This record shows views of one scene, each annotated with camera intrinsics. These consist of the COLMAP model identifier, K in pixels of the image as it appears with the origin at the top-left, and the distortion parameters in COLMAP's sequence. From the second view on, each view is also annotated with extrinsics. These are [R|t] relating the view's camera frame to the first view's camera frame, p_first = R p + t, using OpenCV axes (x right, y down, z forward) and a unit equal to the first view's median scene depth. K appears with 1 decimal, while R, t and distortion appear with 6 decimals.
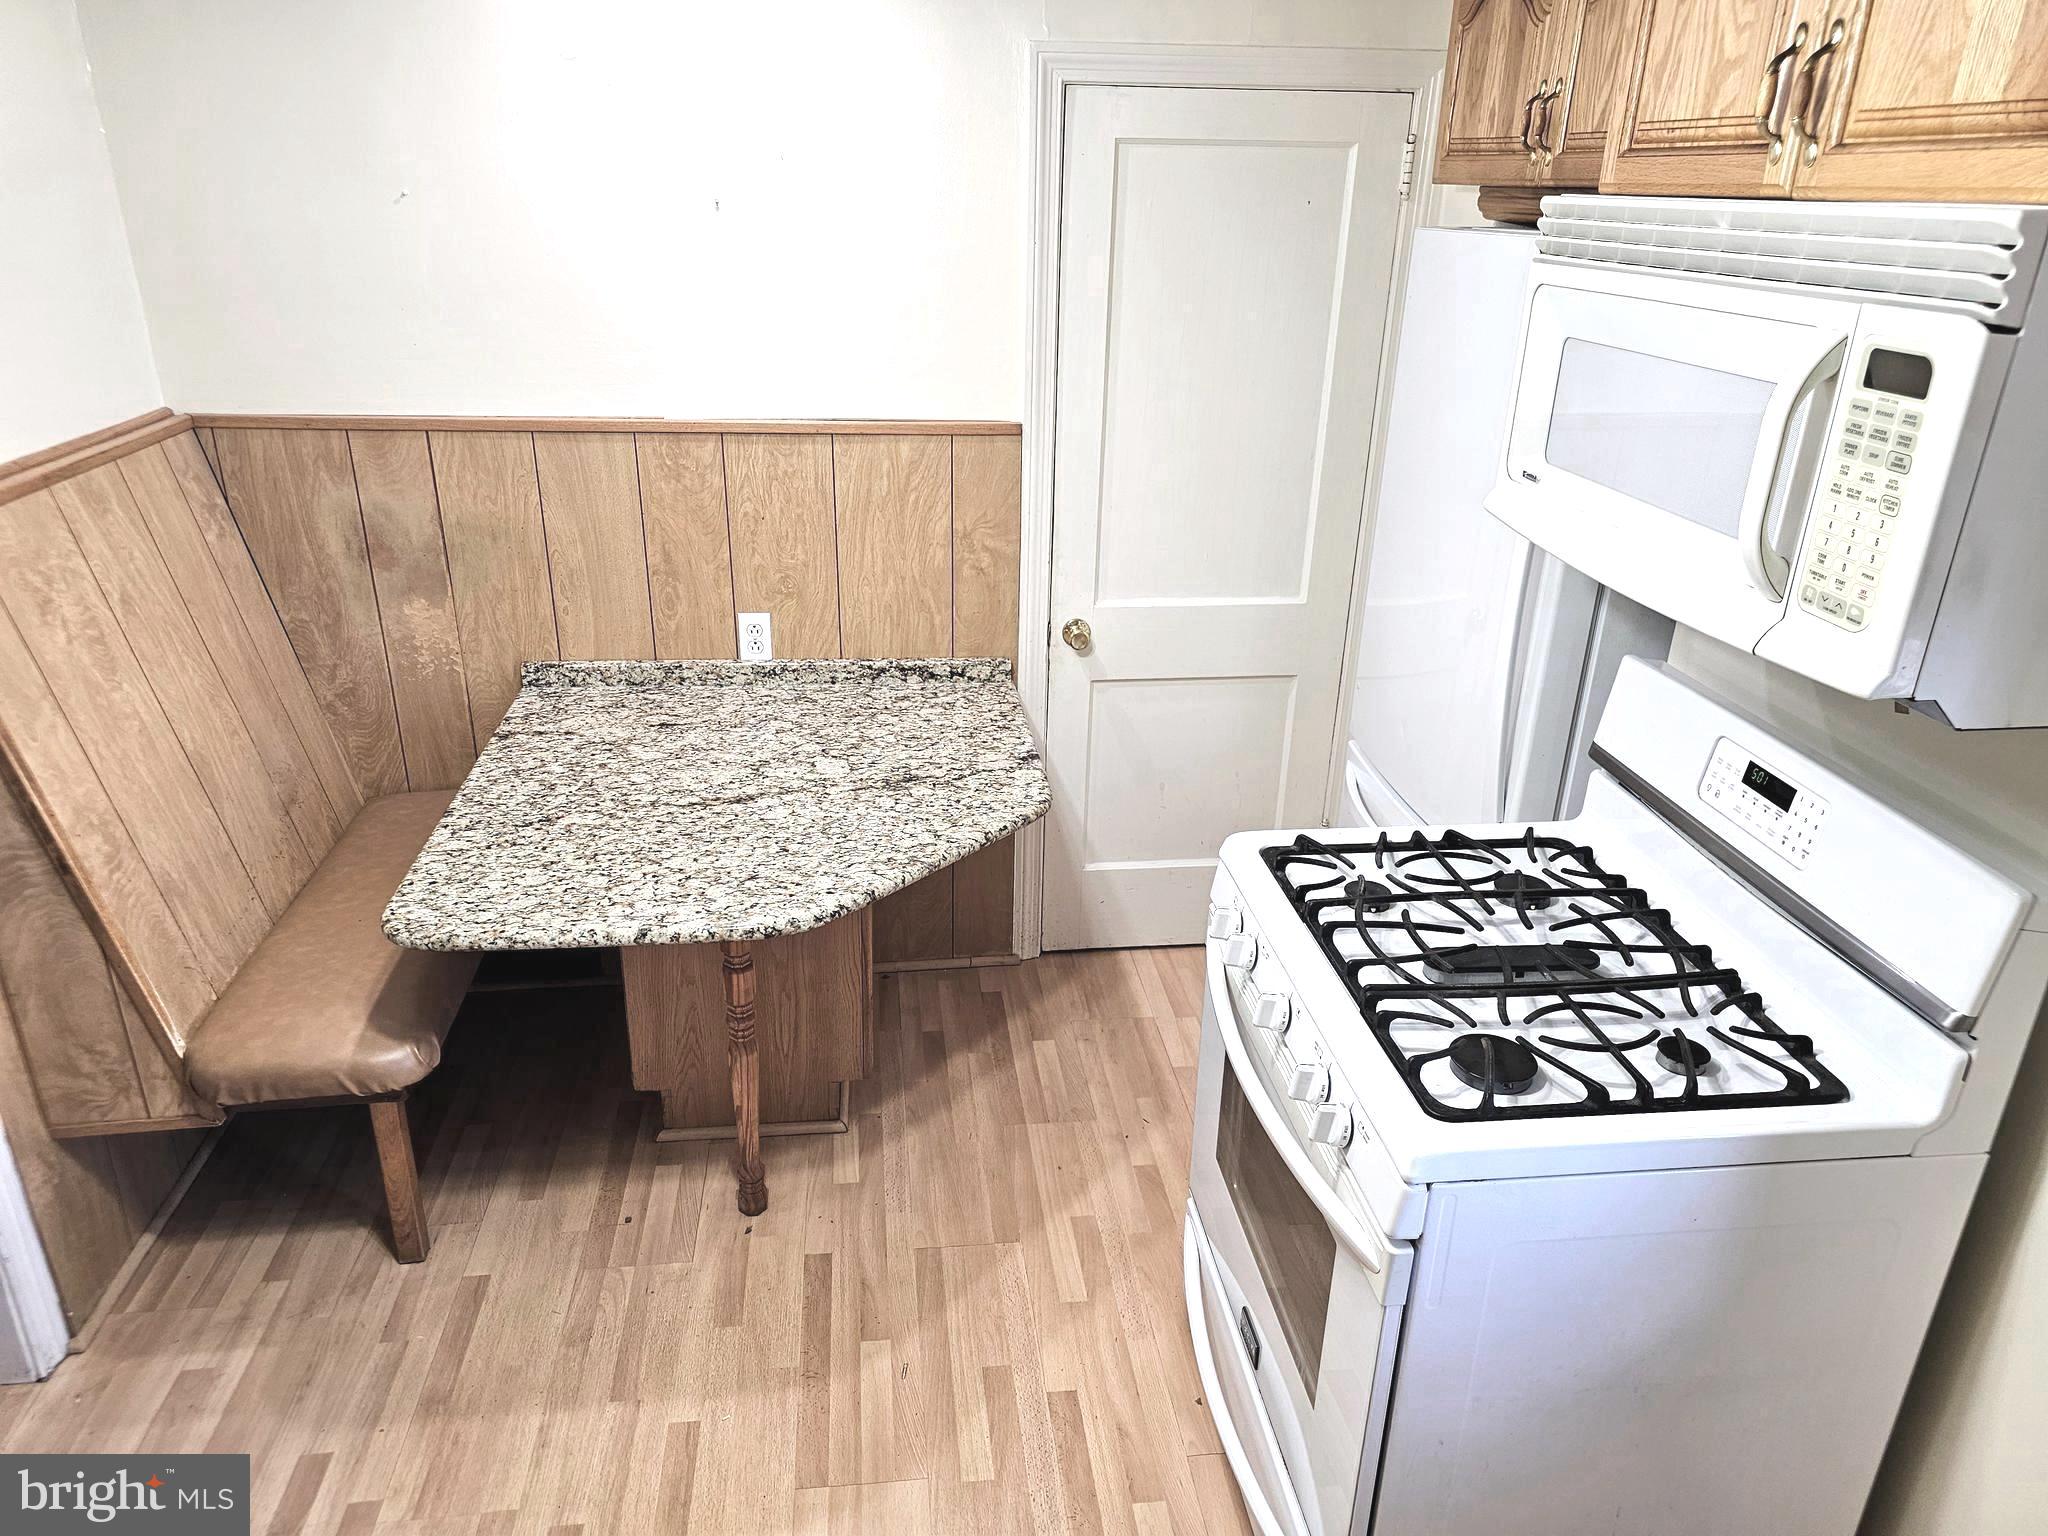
lens RADIAL K [[1366.1, 0, 1027.3], [0, 1366.1, 777.4], [0, 0, 1]] dist [0.063705, -0.056835]
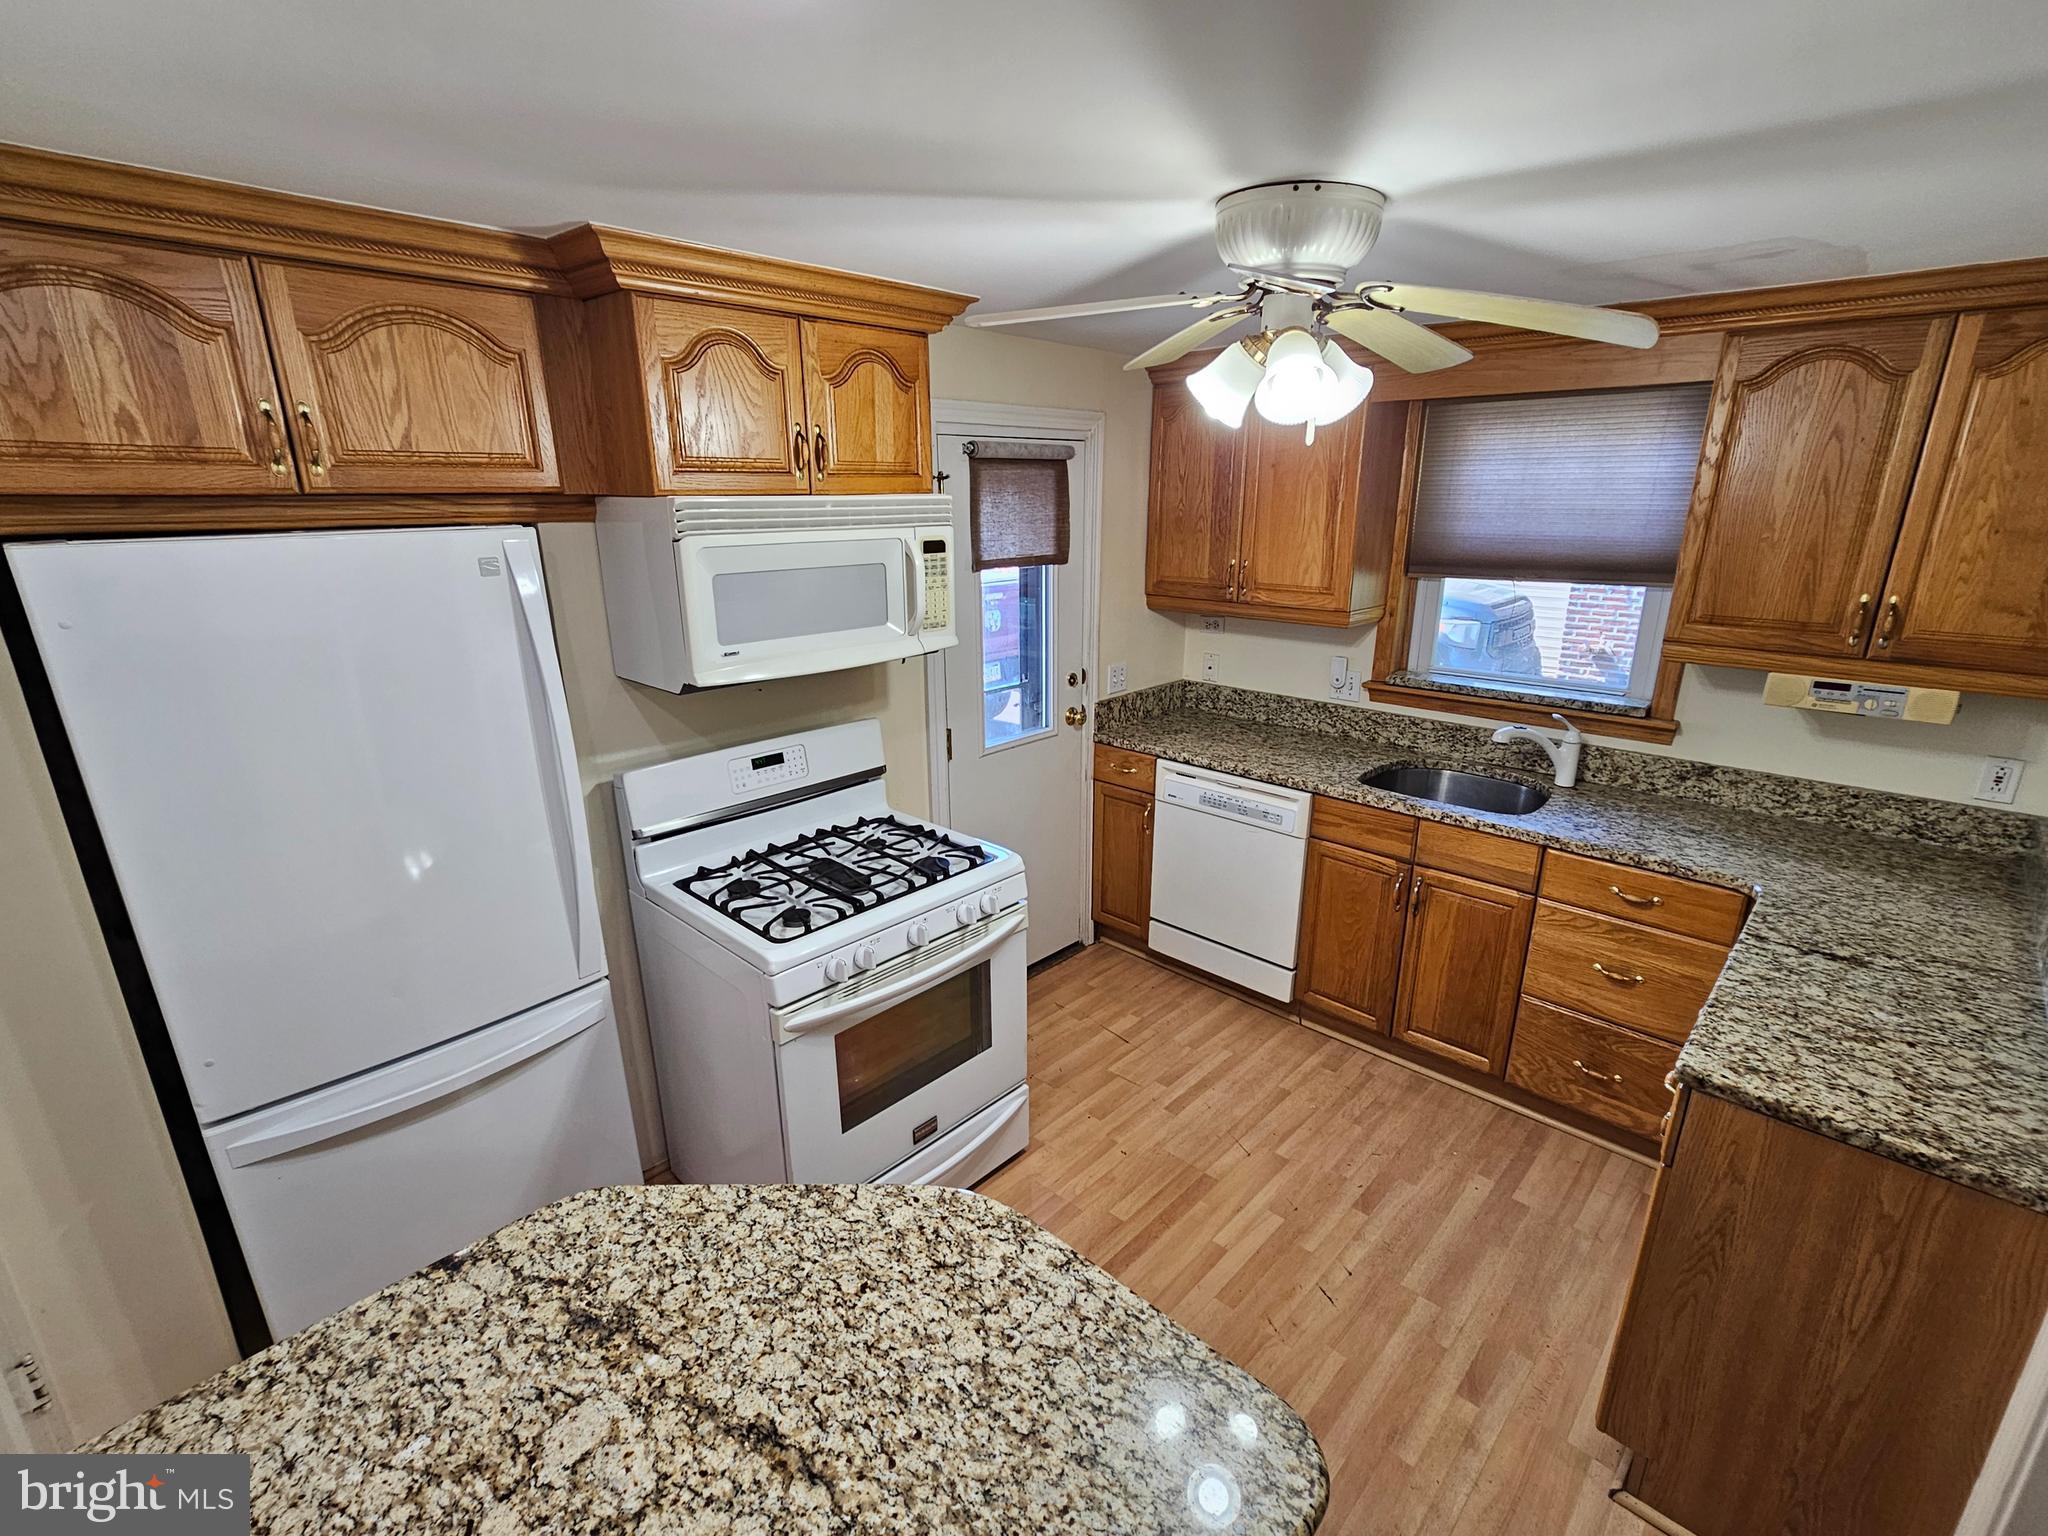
lens RADIAL K [[934.0, 0, 1017.1], [0, 934.0, 786.6], [0, 0, 1]] dist [-0.001045, -0.002726]
pose [[-0.632589, -0.253573, 0.731800, -0.445358], [0.298772, 0.791848, 0.532647, -0.355693], [-0.714539, 0.555588, -0.425154, 0.790698]]
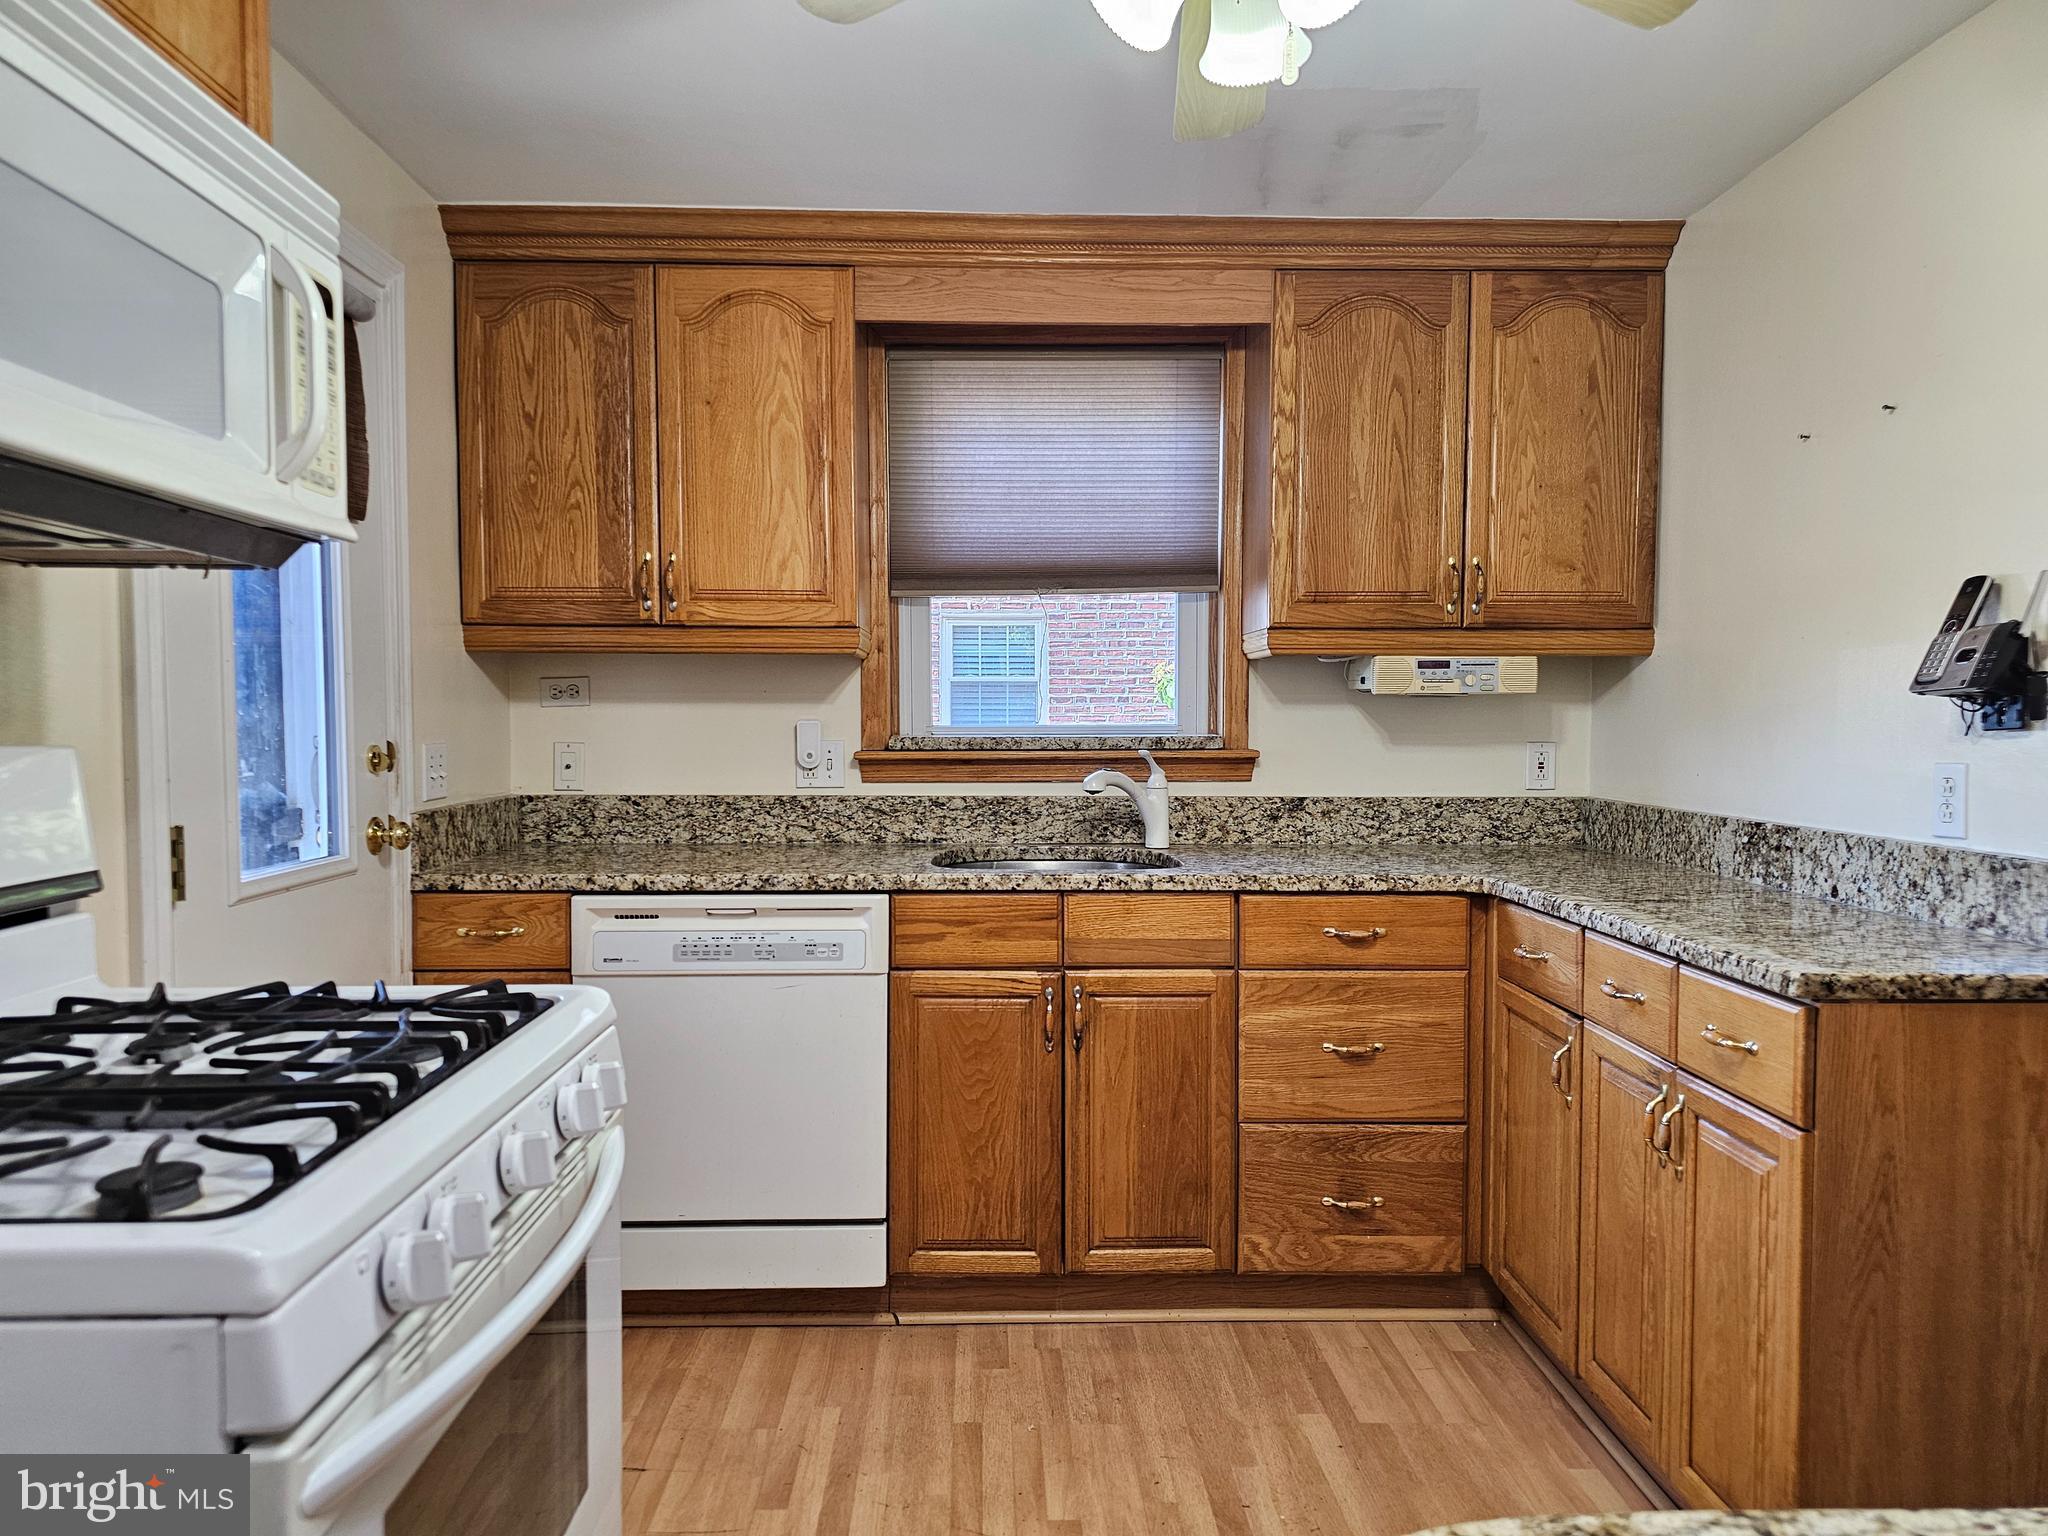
lens RADIAL K [[1366.1, 0, 1013.6], [0, 1366.1, 772.2], [0, 0, 1]] dist [0.063705, -0.056835]
pose [[-0.995312, -0.027772, 0.092647, -0.066799], [0.015334, 0.900467, 0.434654, -0.173631], [-0.095497, 0.434037, -0.895819, 0.897588]]
